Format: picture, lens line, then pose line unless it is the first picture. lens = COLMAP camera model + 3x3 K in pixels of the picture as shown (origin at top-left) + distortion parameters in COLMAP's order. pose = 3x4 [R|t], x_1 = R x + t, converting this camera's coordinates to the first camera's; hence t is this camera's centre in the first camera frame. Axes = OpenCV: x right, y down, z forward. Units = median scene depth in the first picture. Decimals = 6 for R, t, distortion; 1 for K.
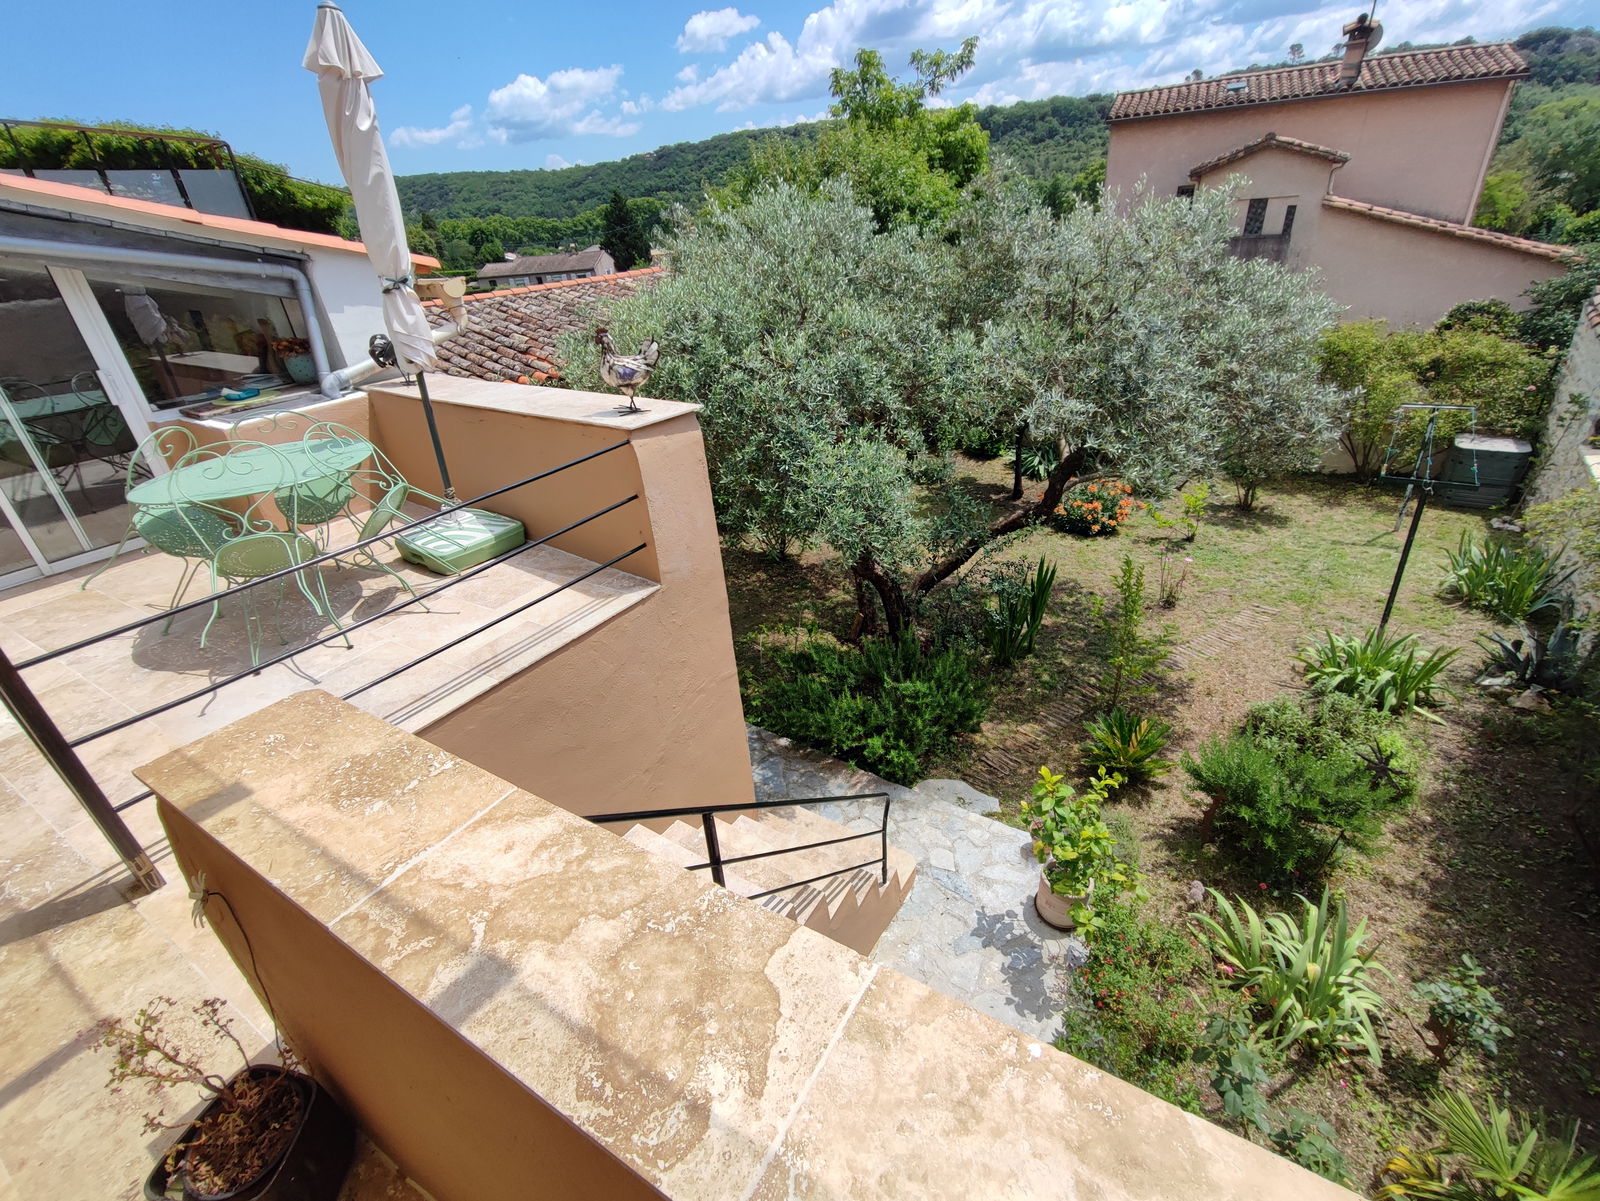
lens RADIAL K [[721.5, 0, 802.9], [0, 721.5, 596.6], [0, 0, 1]] dist [-0.000509, 0.000496]
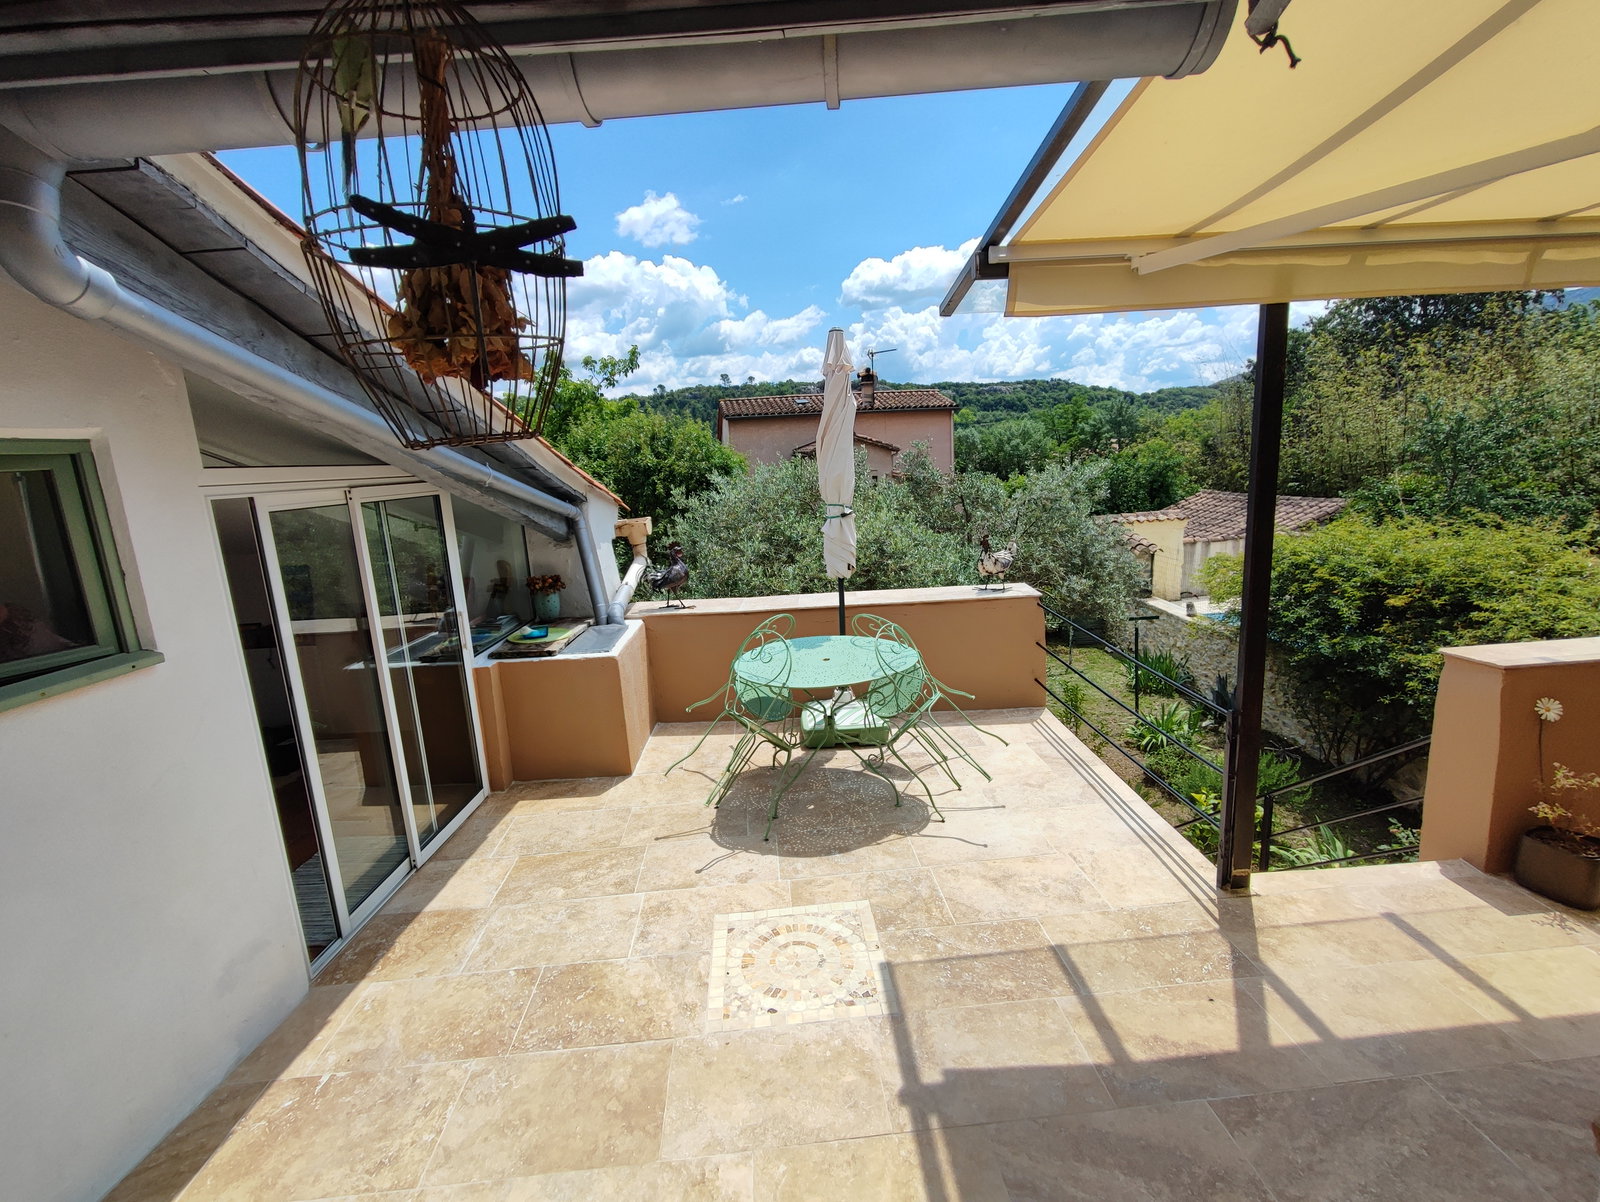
lens RADIAL K [[721.5, 0, 803.5], [0, 721.5, 606.1], [0, 0, 1]] dist [-0.000509, 0.000496]
pose [[0.813911, -0.091262, 0.573776, -0.670835], [0.267909, 0.935274, -0.231274, -0.001527], [-0.515531, 0.341957, 0.785680, 0.051752]]
